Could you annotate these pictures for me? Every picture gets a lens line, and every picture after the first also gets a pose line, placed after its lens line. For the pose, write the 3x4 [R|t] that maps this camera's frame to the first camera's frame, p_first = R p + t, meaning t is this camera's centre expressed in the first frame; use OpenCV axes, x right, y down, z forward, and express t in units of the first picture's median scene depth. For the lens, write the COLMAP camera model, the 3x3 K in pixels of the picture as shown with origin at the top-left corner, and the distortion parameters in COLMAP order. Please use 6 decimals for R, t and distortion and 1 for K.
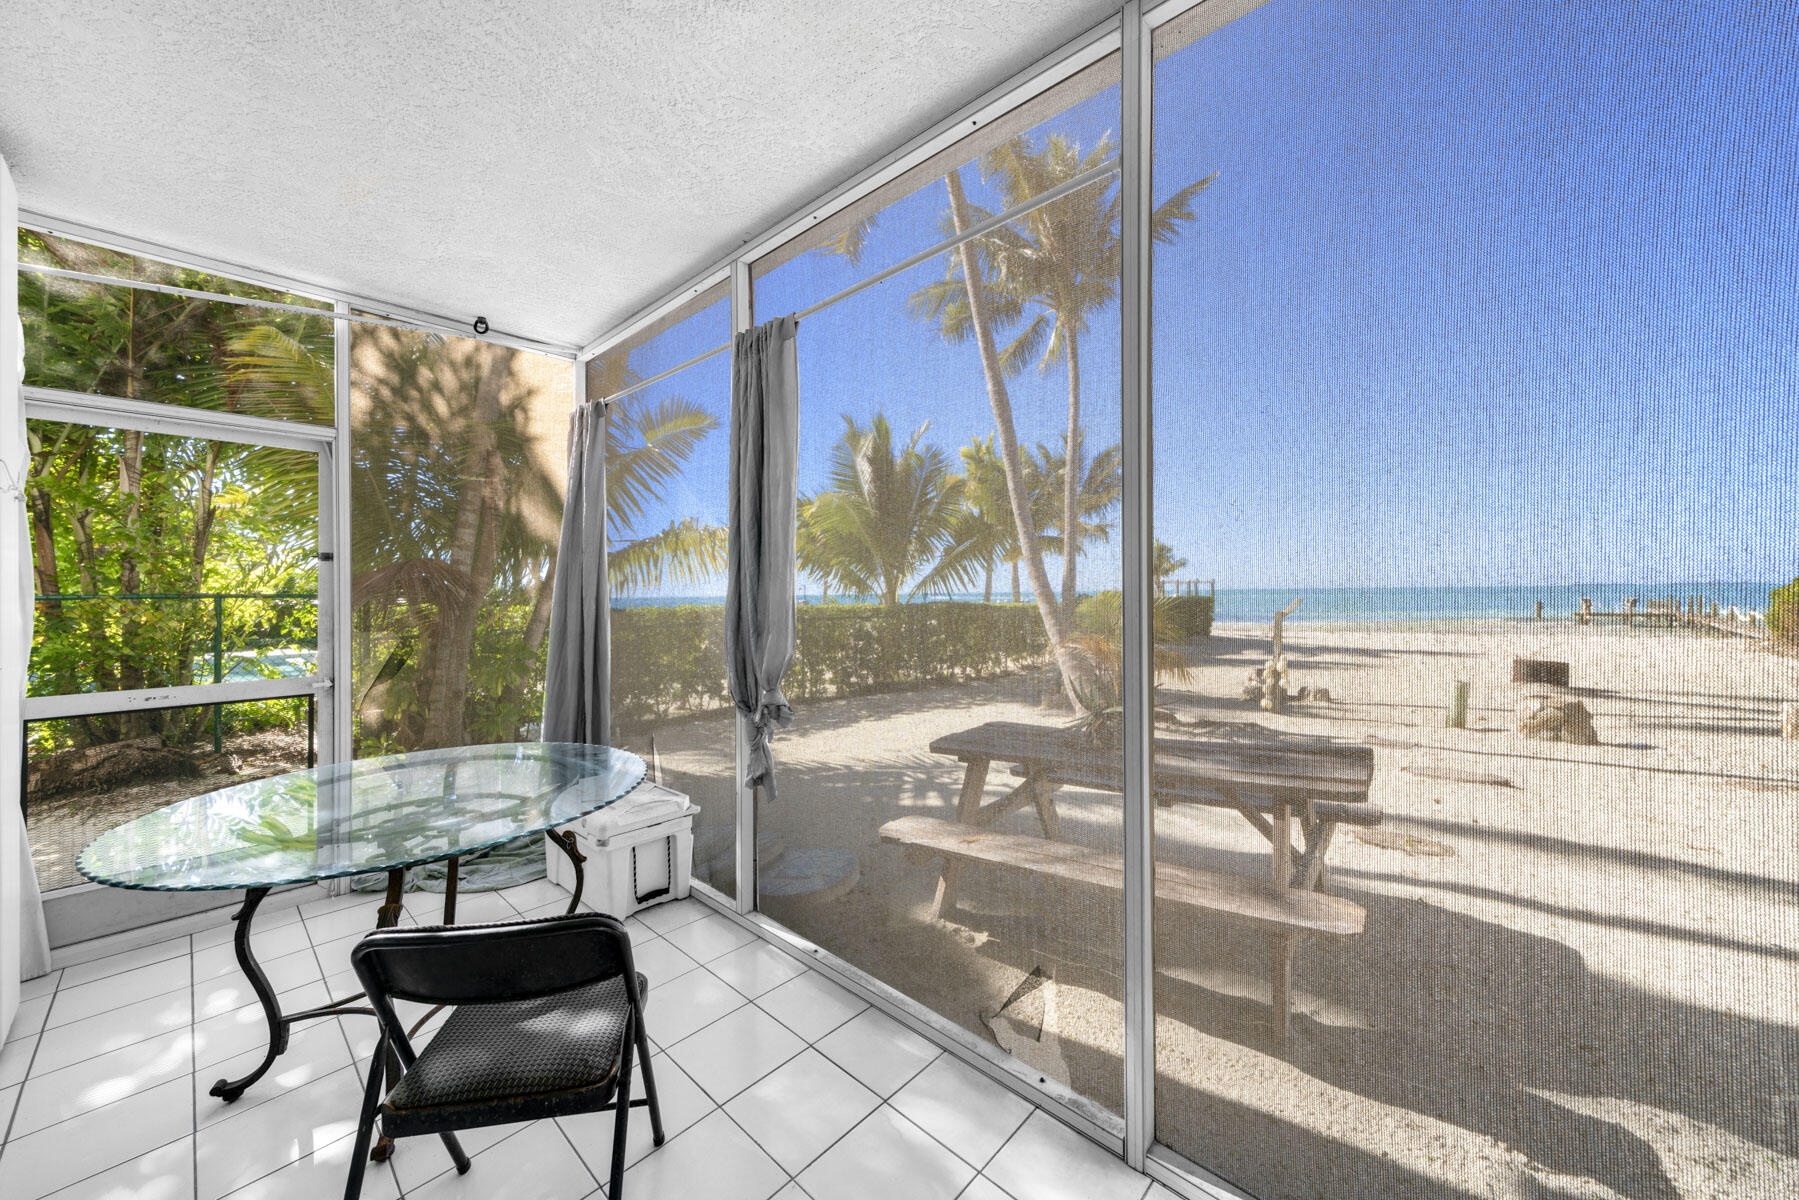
lens RADIAL K [[649.8, 0, 893.4], [0, 649.8, 579.7], [0, 0, 1]] dist [-0.000130, -0.000028]
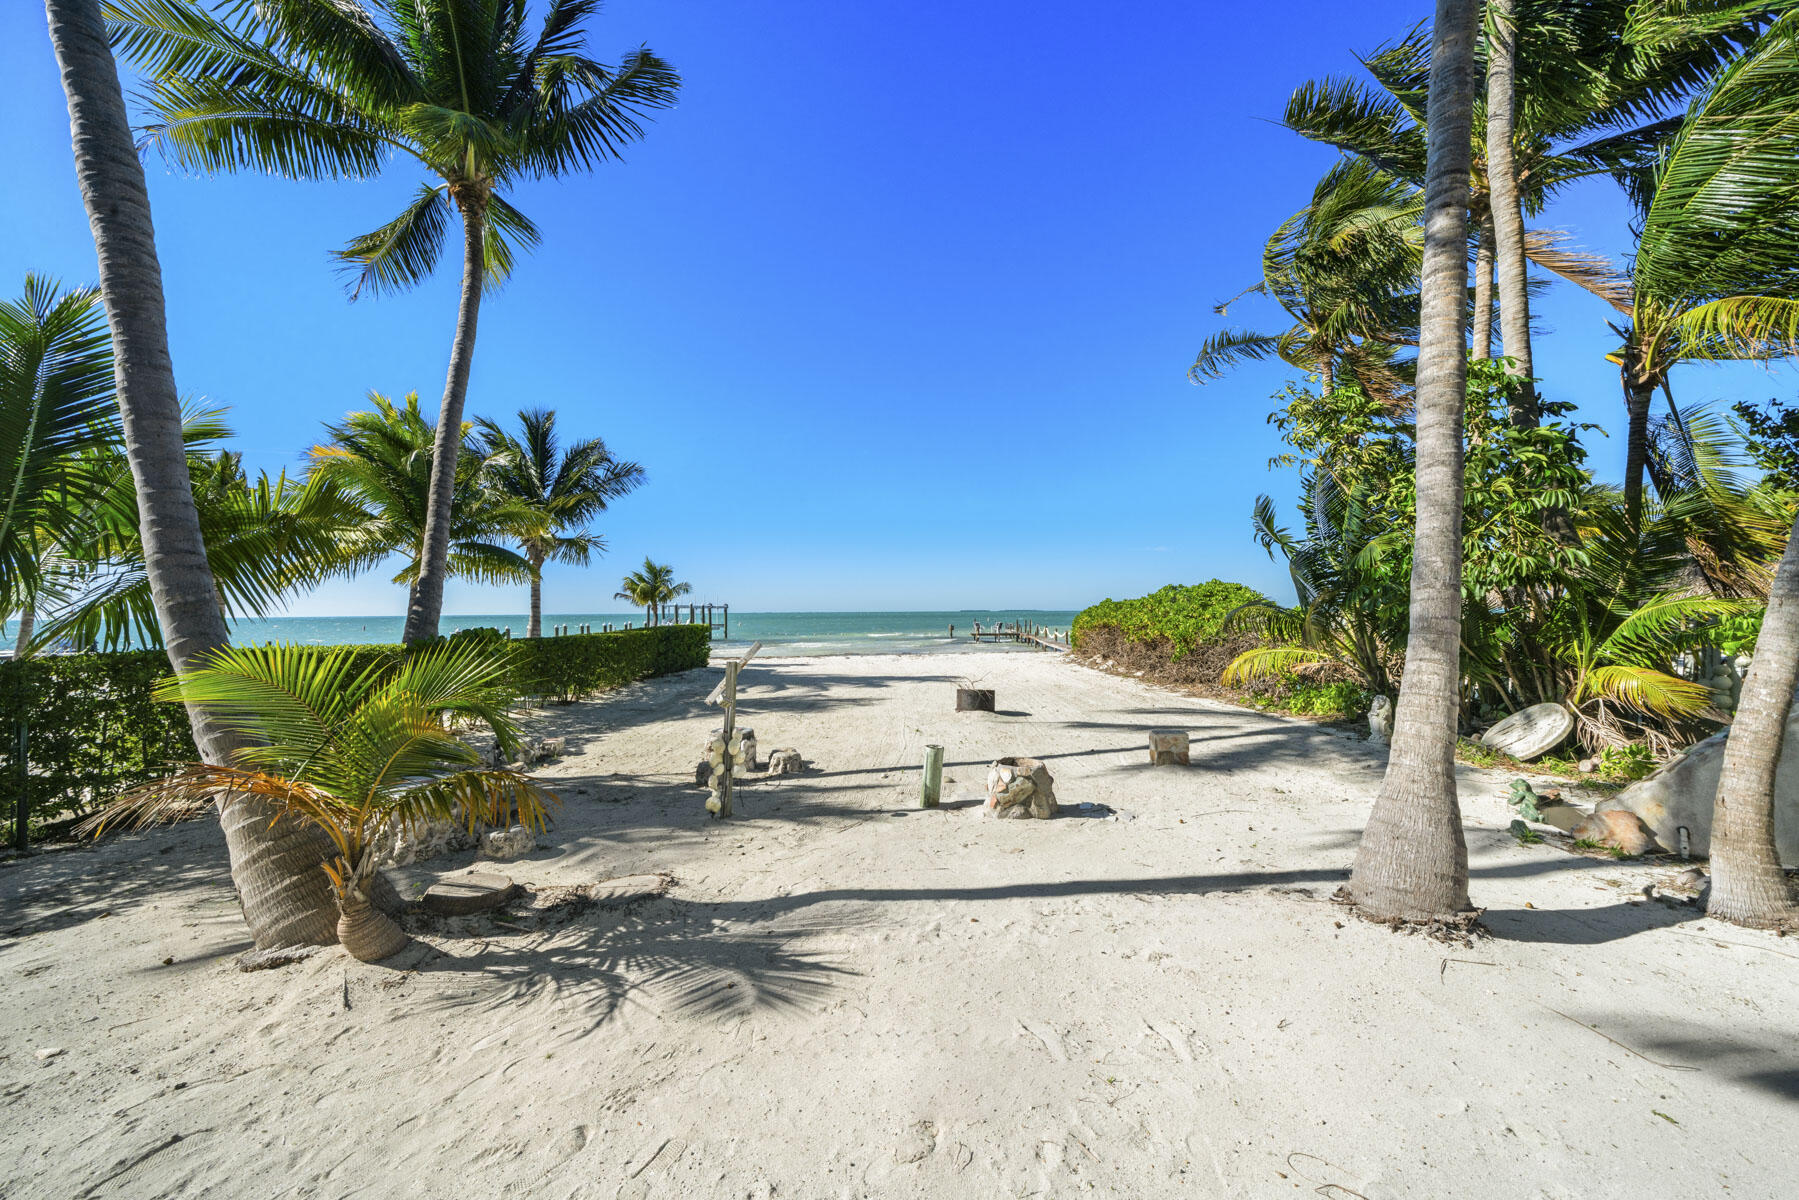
lens RADIAL K [[623.6, 0, 899.5], [0, 623.6, 600.0], [0, 0, 1]] dist [-0.000076, -0.000004]
pose [[0.755818, 0.011454, 0.654682, 0.177434], [-0.008398, 0.999934, -0.007799, -0.007478], [-0.654728, 0.000397, 0.755865, 0.235301]]
